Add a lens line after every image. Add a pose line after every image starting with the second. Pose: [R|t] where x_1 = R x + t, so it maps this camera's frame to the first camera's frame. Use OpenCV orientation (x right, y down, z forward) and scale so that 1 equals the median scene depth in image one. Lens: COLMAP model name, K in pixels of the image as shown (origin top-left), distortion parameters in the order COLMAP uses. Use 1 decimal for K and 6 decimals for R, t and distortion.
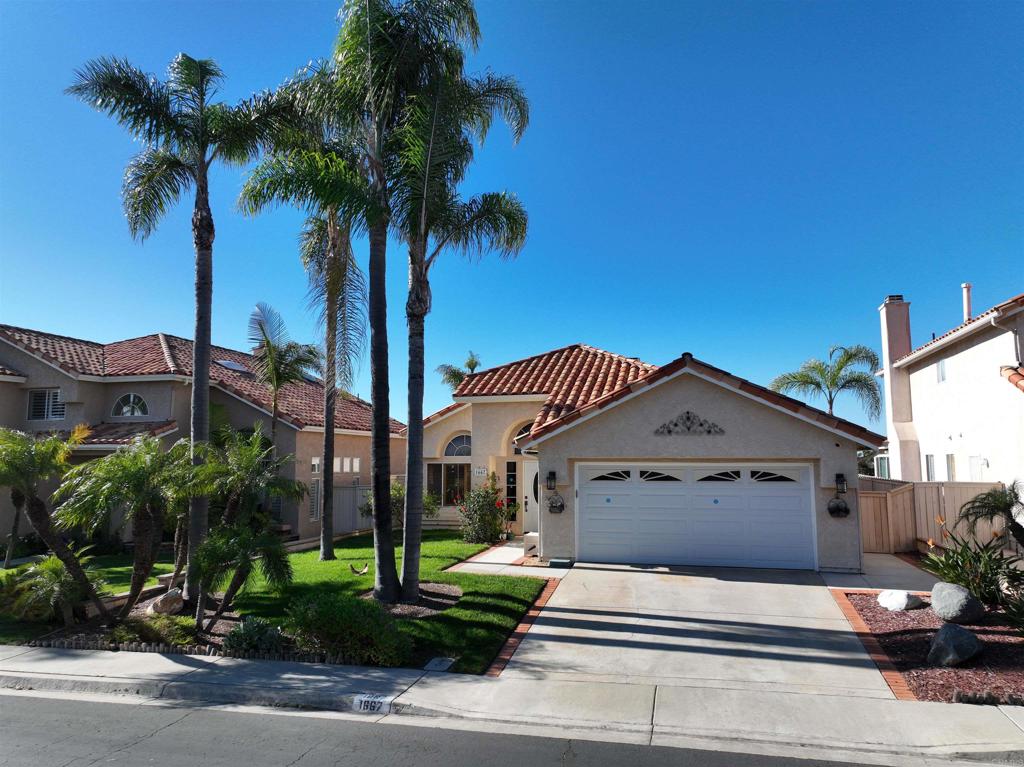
lens RADIAL K [[718.8, 0, 512.0], [0, 718.8, 383.5], [0, 0, 1]] dist [-0.000998, 0.016789]
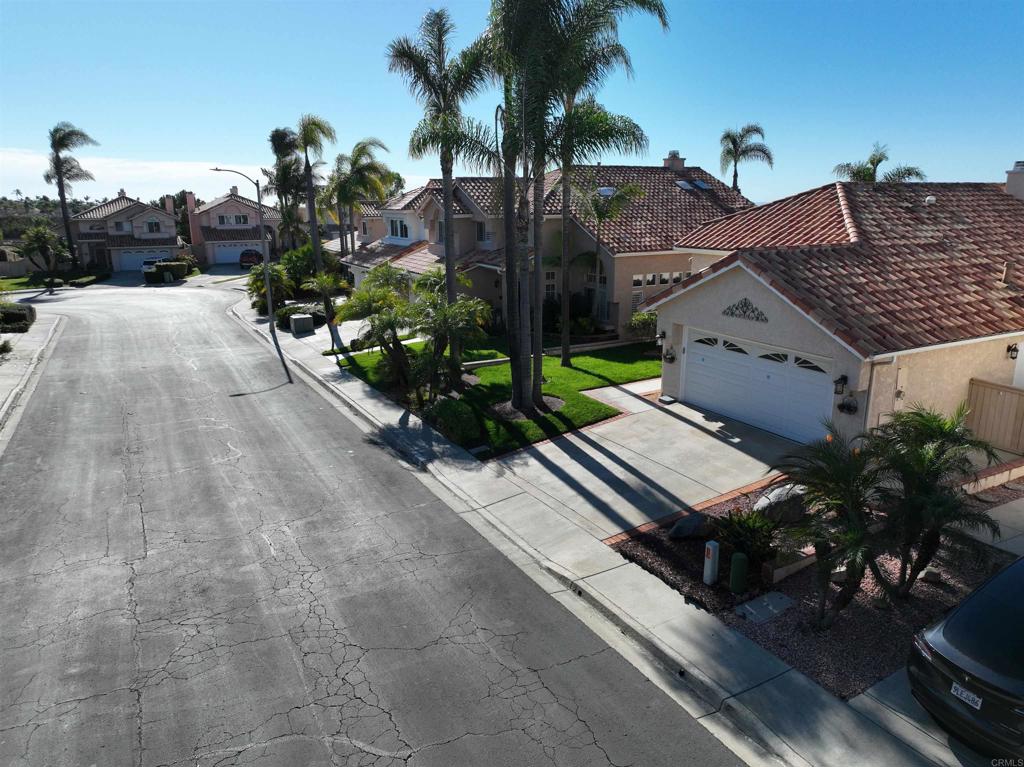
lens RADIAL K [[731.2, 0, 512.0], [0, 731.2, 383.5], [0, 0, 1]] dist [0.004609, 0.007732]
pose [[0.687351, 0.178224, -0.704120, 0.827572], [0.083644, 0.943555, 0.320480, -0.233856], [0.721493, -0.279177, 0.633646, -0.031213]]
